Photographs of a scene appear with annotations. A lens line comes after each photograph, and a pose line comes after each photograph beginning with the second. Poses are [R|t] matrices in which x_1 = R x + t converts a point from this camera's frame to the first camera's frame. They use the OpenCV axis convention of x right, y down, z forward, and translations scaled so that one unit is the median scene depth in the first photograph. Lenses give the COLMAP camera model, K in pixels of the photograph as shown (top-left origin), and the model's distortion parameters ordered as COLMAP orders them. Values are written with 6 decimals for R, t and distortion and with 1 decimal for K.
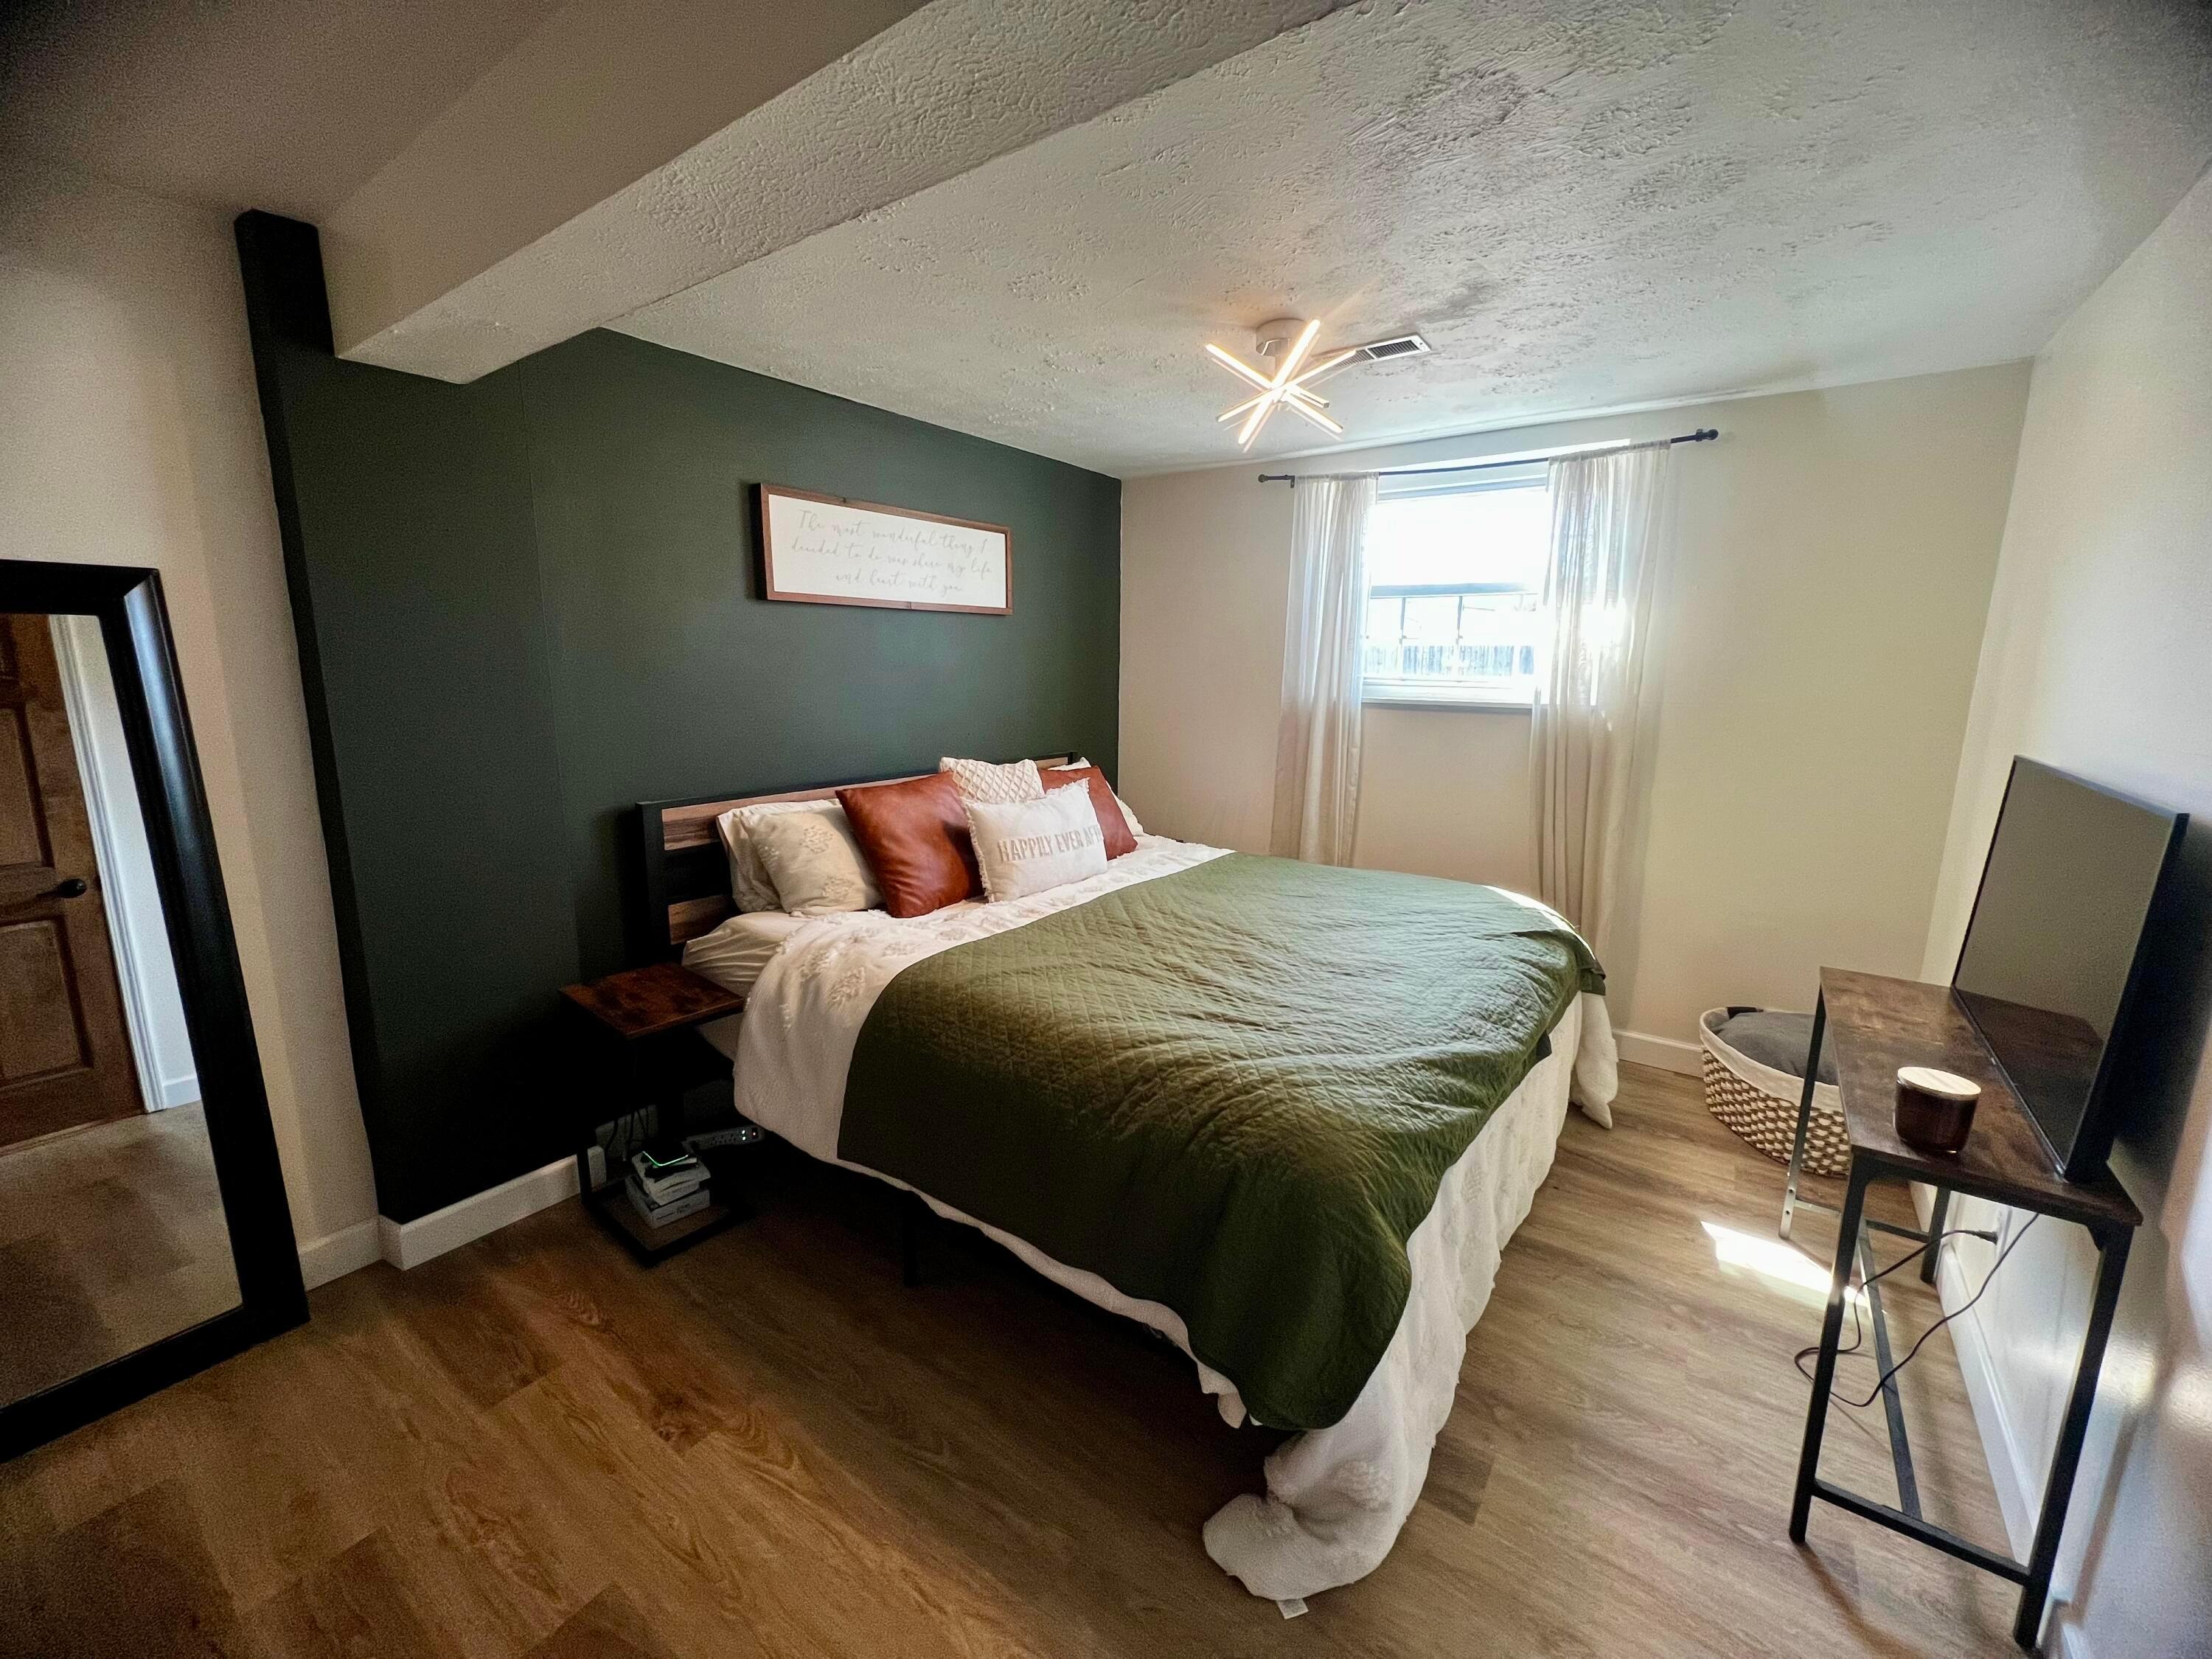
lens RADIAL K [[893.9, 0, 1105.5], [0, 893.9, 821.8], [0, 0, 1]] dist [0.001436, 0.000141]
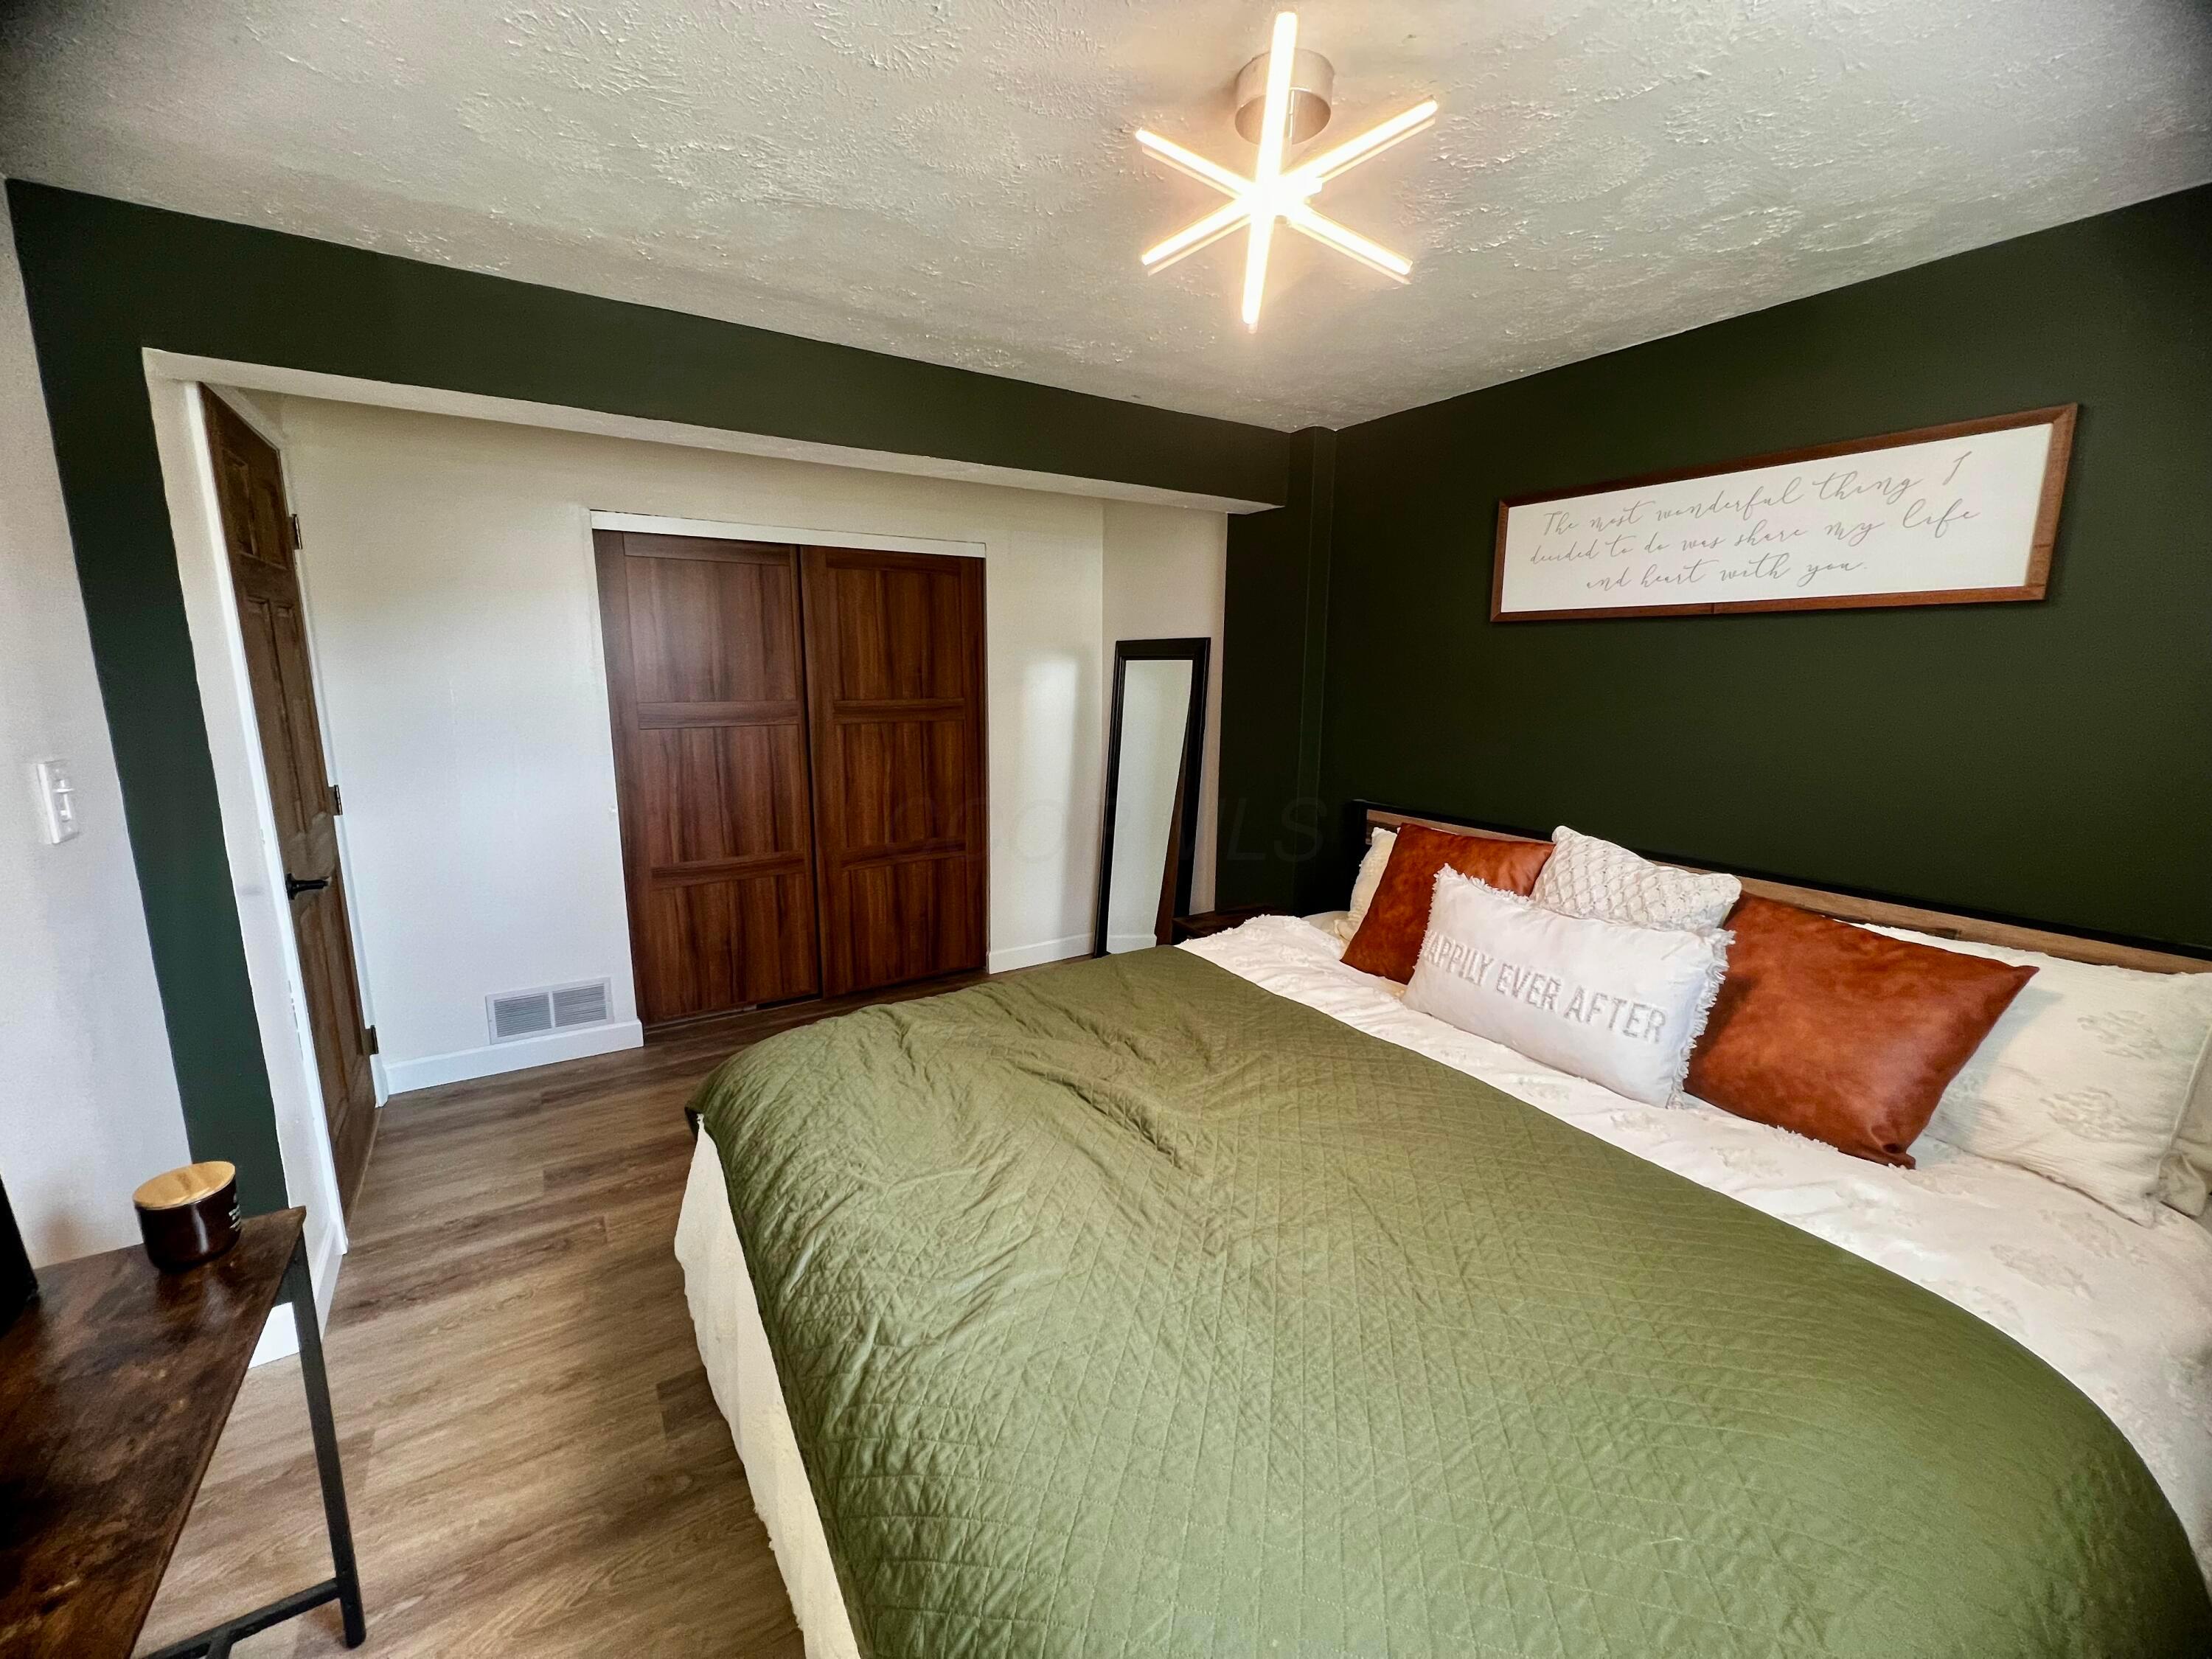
lens RADIAL K [[893.9, 0, 1105.5], [0, 893.9, 821.8], [0, 0, 1]] dist [0.001436, 0.000141]
pose [[-0.359322, 0.148070, -0.921392, 0.664842], [-0.181238, 0.957461, 0.224545, -0.184025], [0.915446, 0.247675, -0.317201, 0.974435]]
